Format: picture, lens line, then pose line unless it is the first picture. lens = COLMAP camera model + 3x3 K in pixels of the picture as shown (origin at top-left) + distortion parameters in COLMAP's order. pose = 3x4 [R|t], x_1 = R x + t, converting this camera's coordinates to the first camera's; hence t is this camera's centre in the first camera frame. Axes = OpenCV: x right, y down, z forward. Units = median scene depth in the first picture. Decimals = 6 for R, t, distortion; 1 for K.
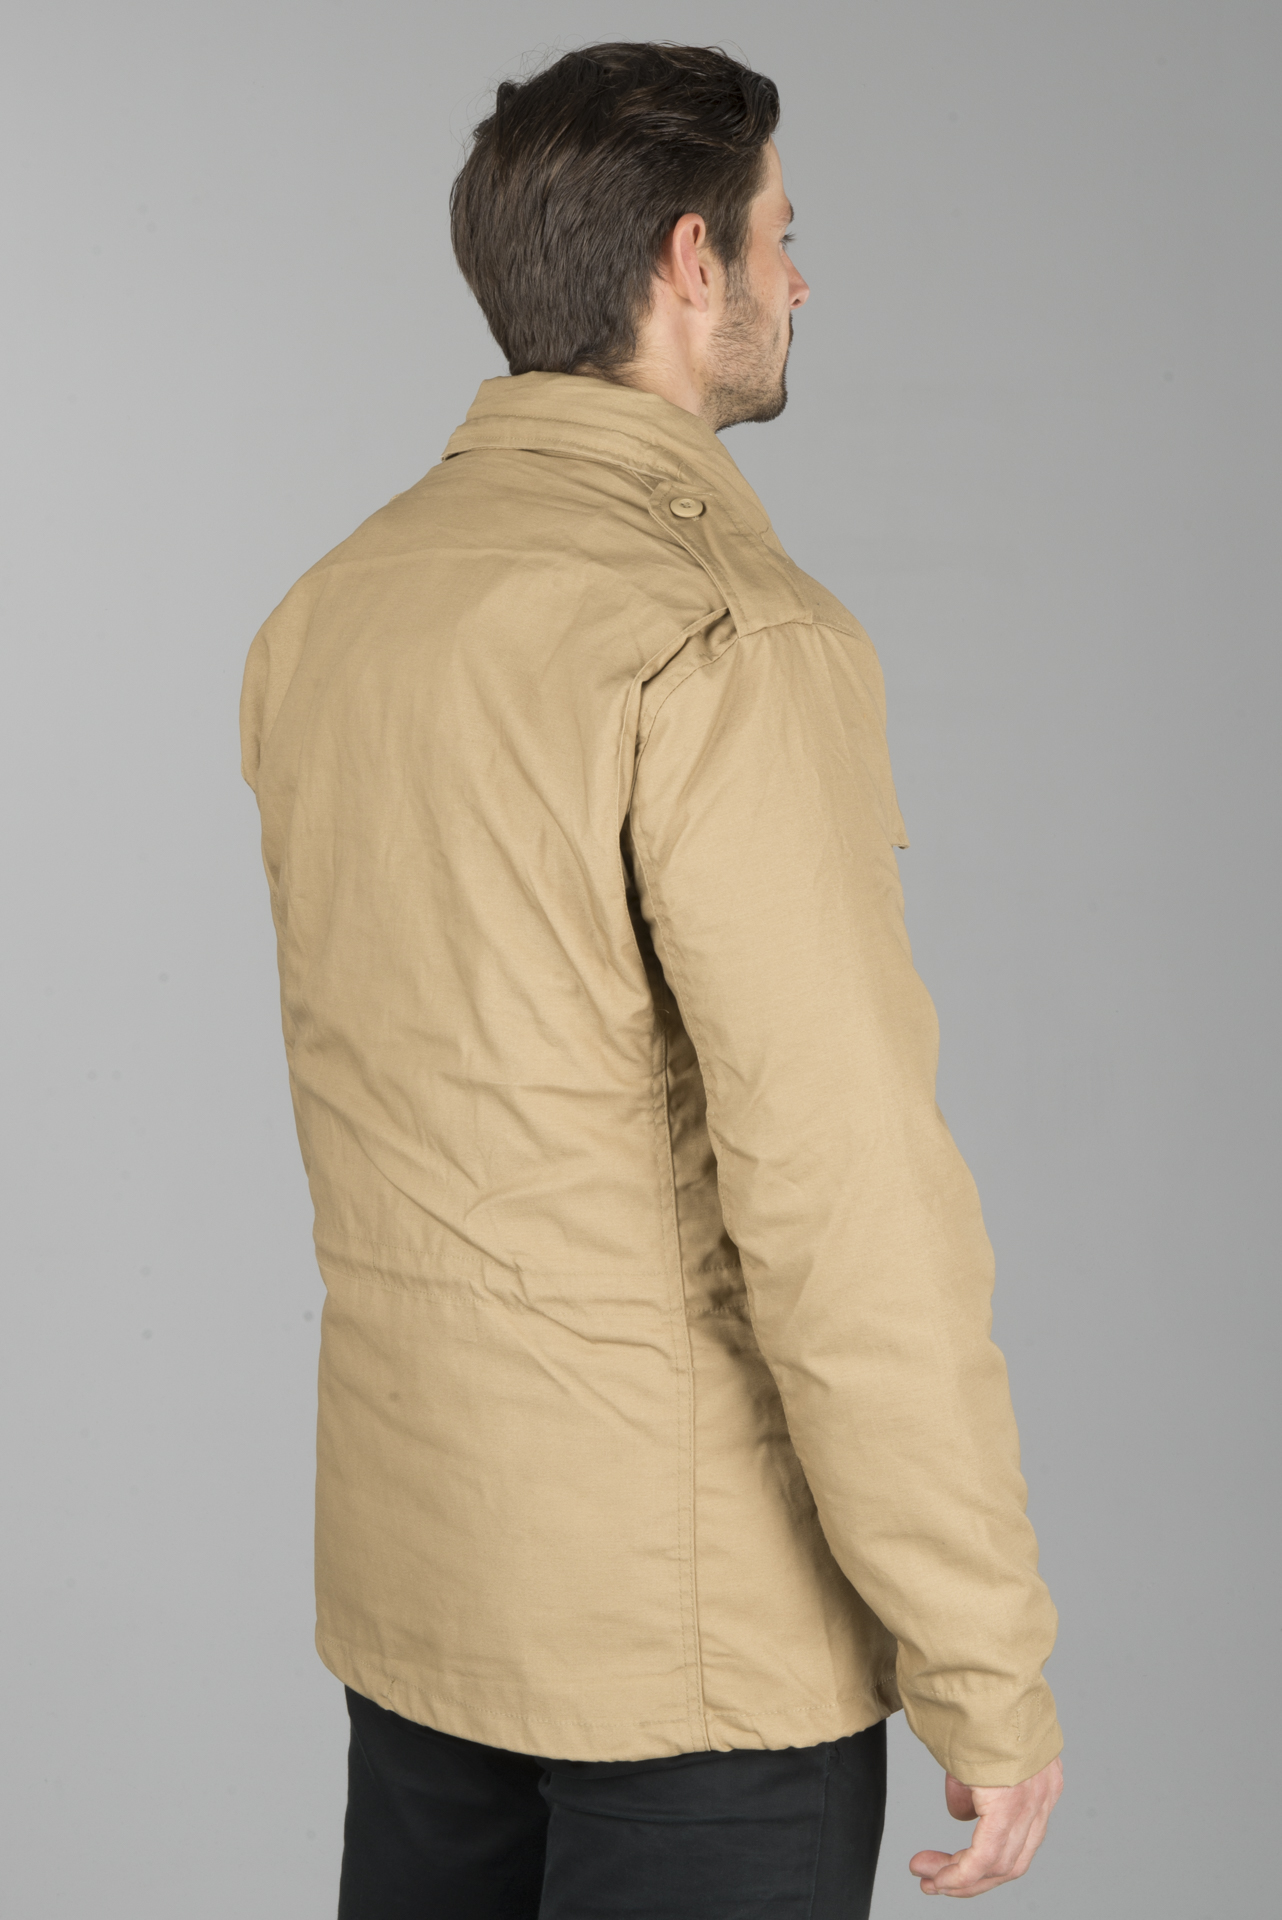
lens RADIAL K [[3256.9, 0, 640.9], [0, 3256.9, 977.0], [0, 0, 1]] dist [0.068417, 0.000000]
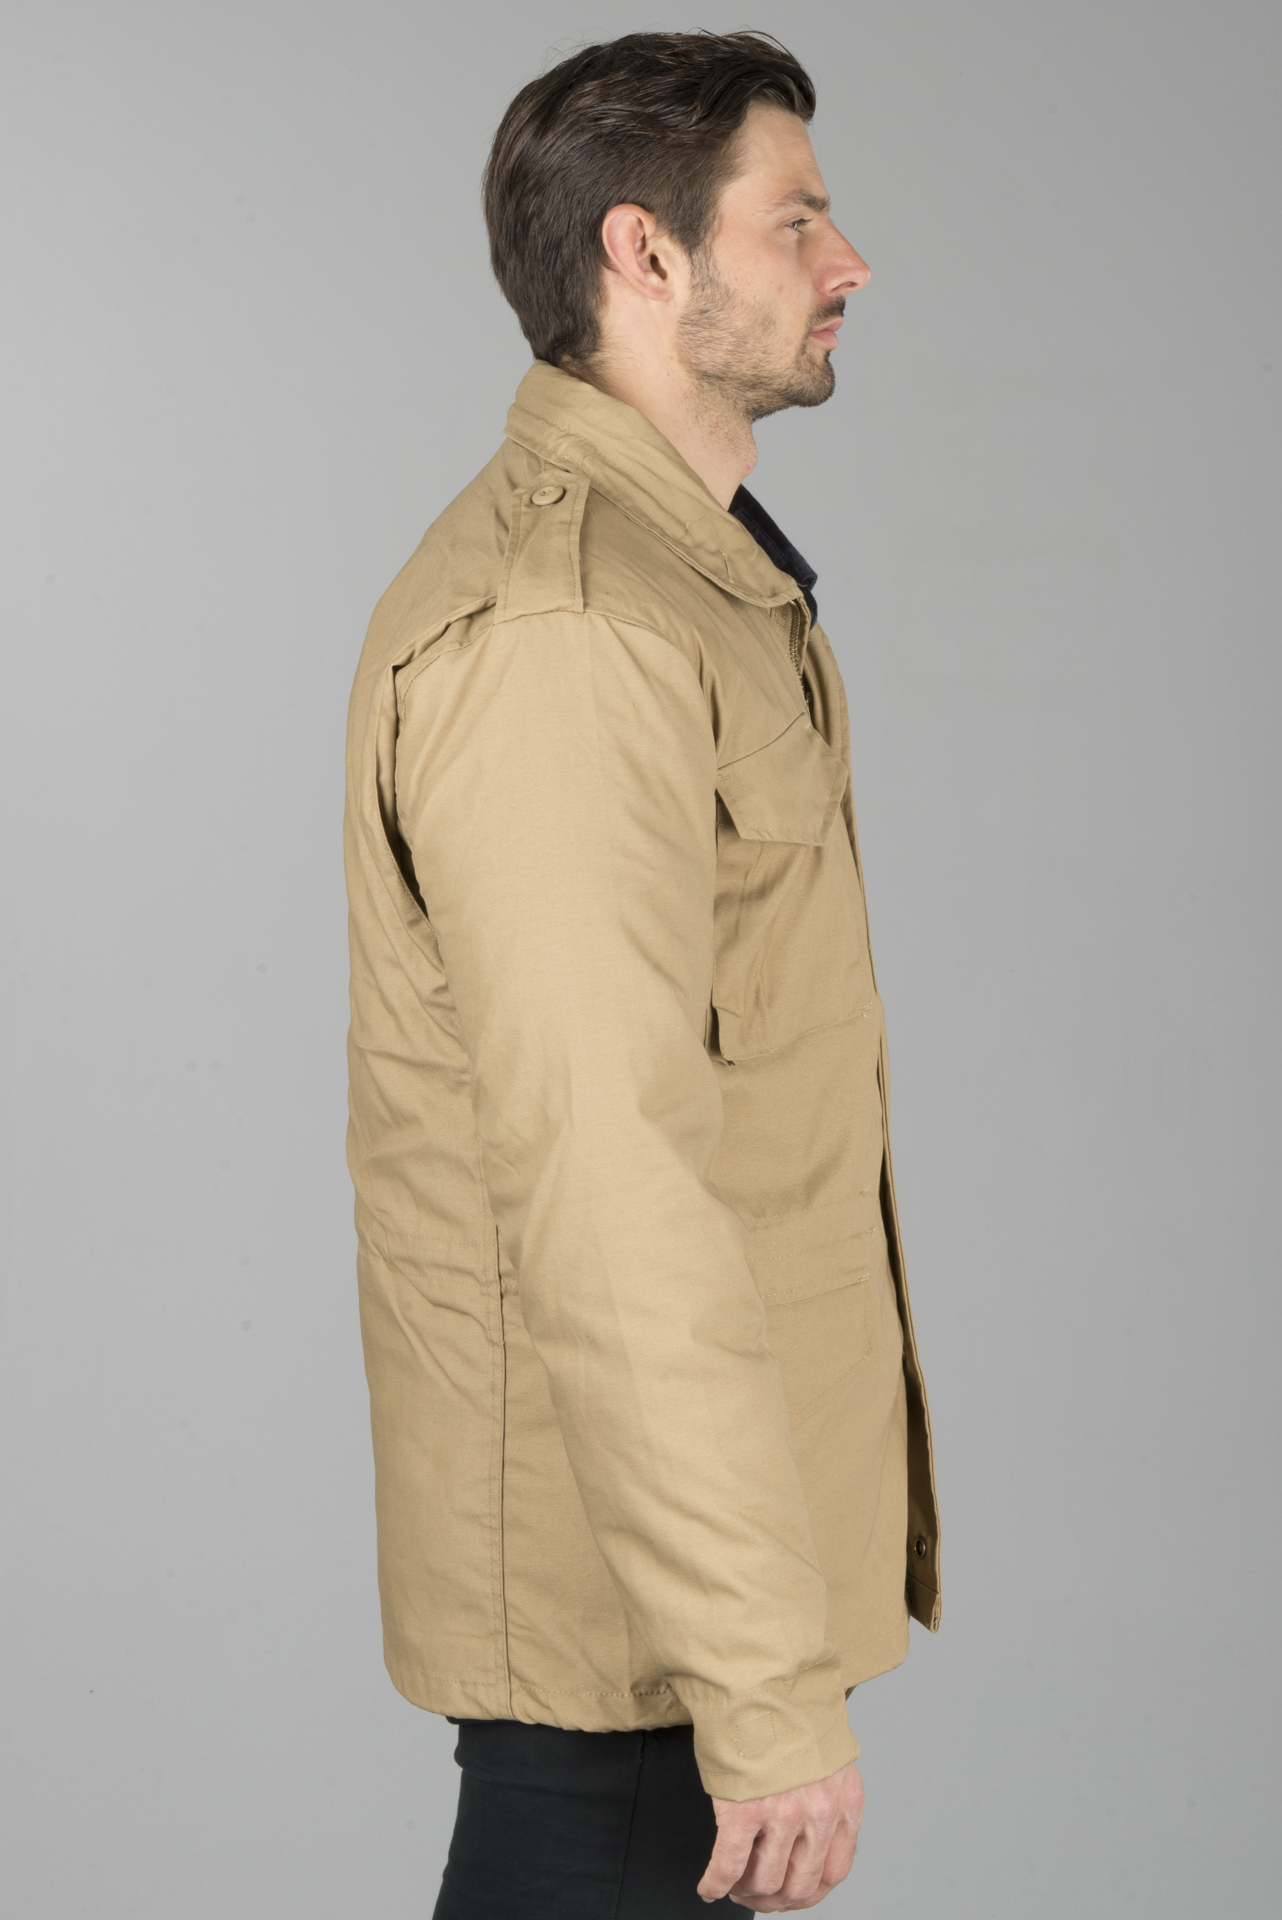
lens RADIAL K [[3256.9, 0, 640.6], [0, 3256.9, 942.1], [0, 0, 1]] dist [0.068417, 0.000000]
pose [[0.905968, 0.063605, -0.418541, 0.467116], [-0.063796, 0.997871, 0.013555, -0.020546], [0.418512, 0.014421, 0.908097, 0.091554]]
